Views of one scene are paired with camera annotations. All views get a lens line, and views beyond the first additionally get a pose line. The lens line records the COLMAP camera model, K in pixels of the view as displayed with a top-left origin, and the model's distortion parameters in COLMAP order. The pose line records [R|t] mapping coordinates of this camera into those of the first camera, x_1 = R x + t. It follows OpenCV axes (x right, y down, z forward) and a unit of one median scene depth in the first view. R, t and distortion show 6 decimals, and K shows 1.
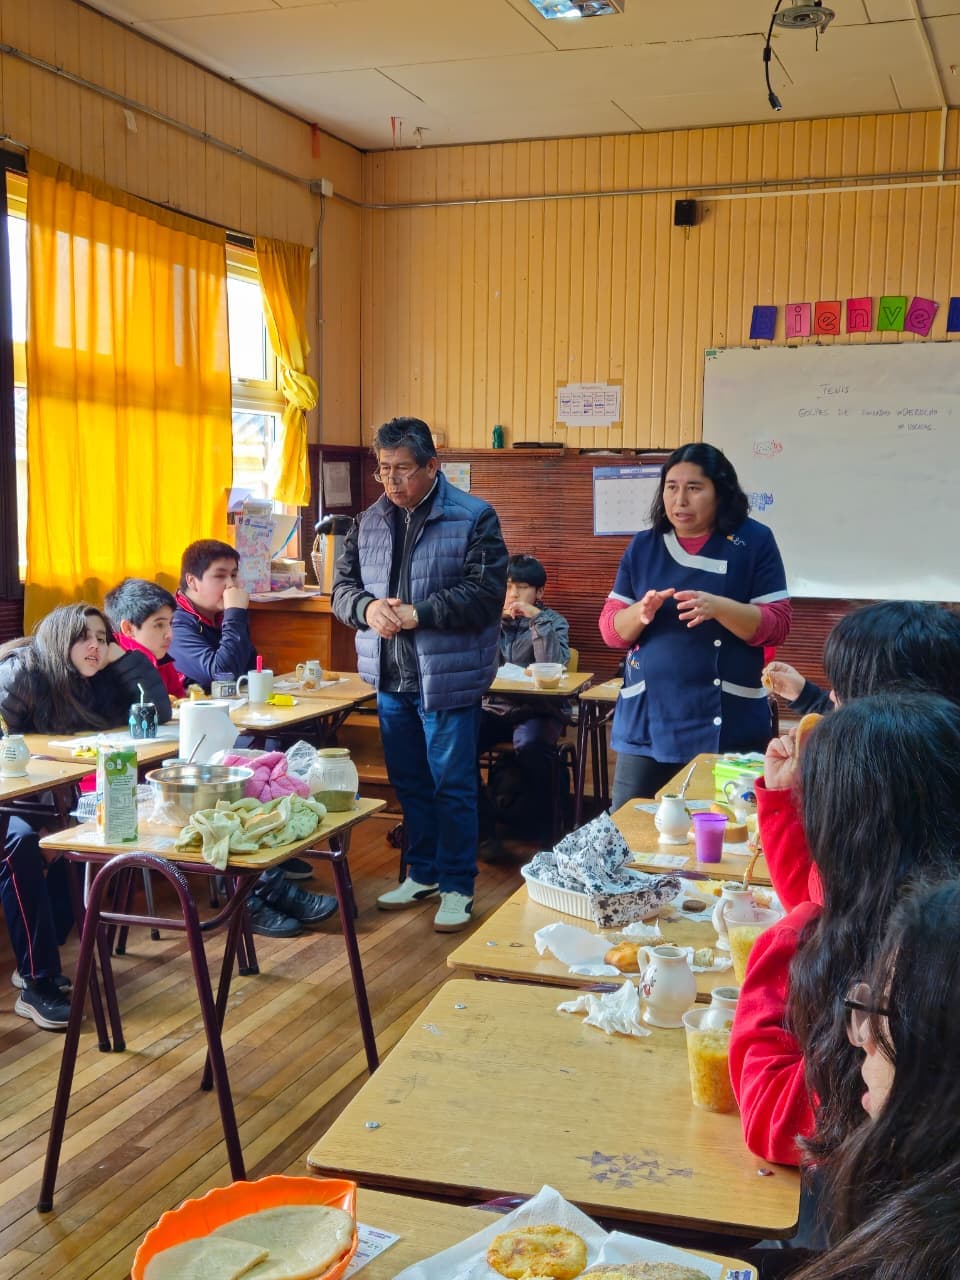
lens RADIAL K [[1483.7, 0, 480.4], [0, 1483.7, 641.2], [0, 0, 1]] dist [0.005998, 0.000000]
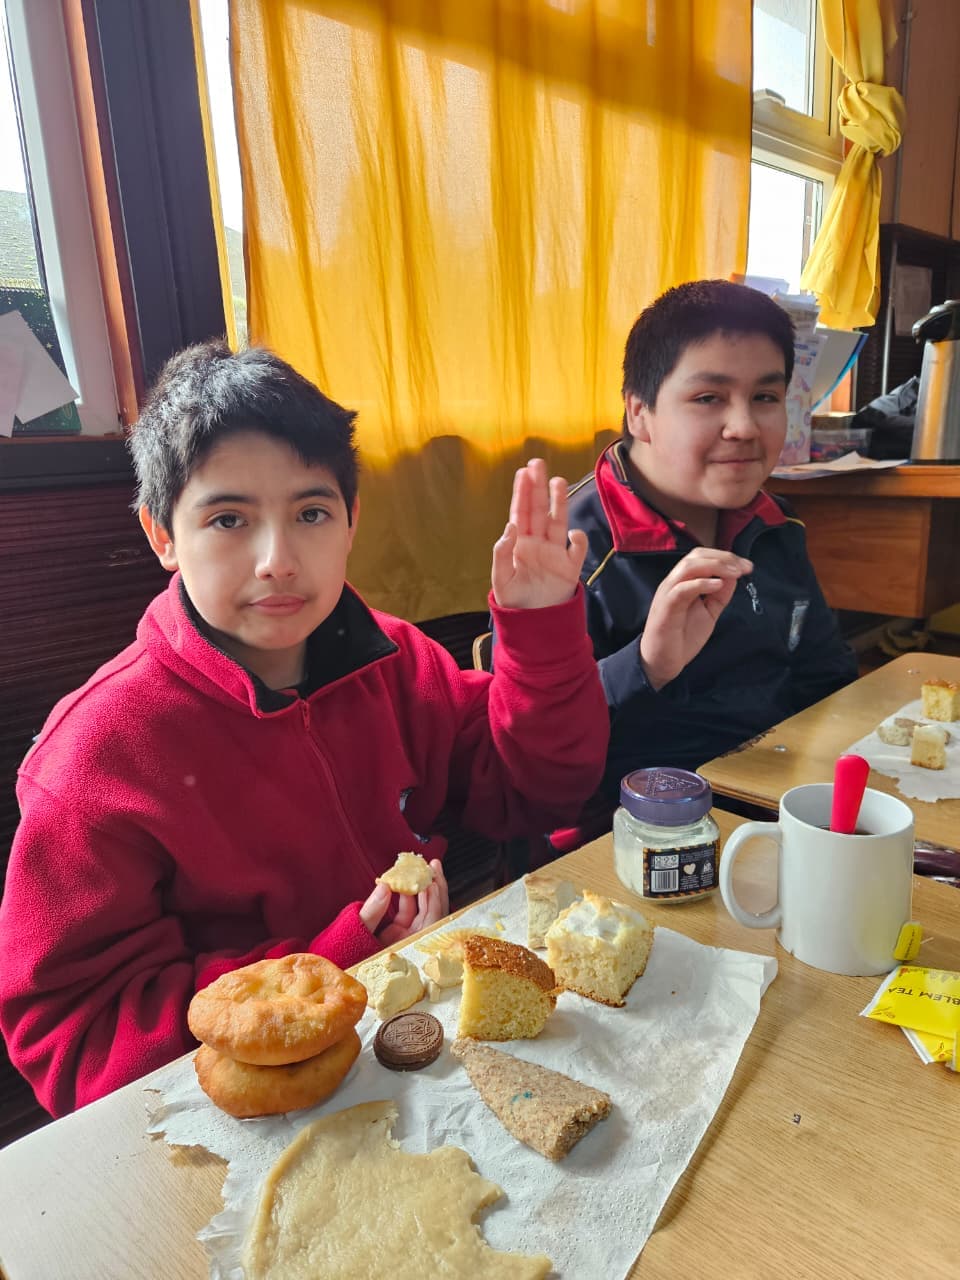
lens RADIAL K [[822.4, 0, 476.7], [0, 822.4, 642.8], [0, 0, 1]] dist [0.006665, 0.001670]
pose [[0.887059, 0.052479, -0.458663, -0.100246], [0.008836, 0.991406, 0.130522, -0.006684], [0.461571, -0.119833, 0.878972, 0.615929]]
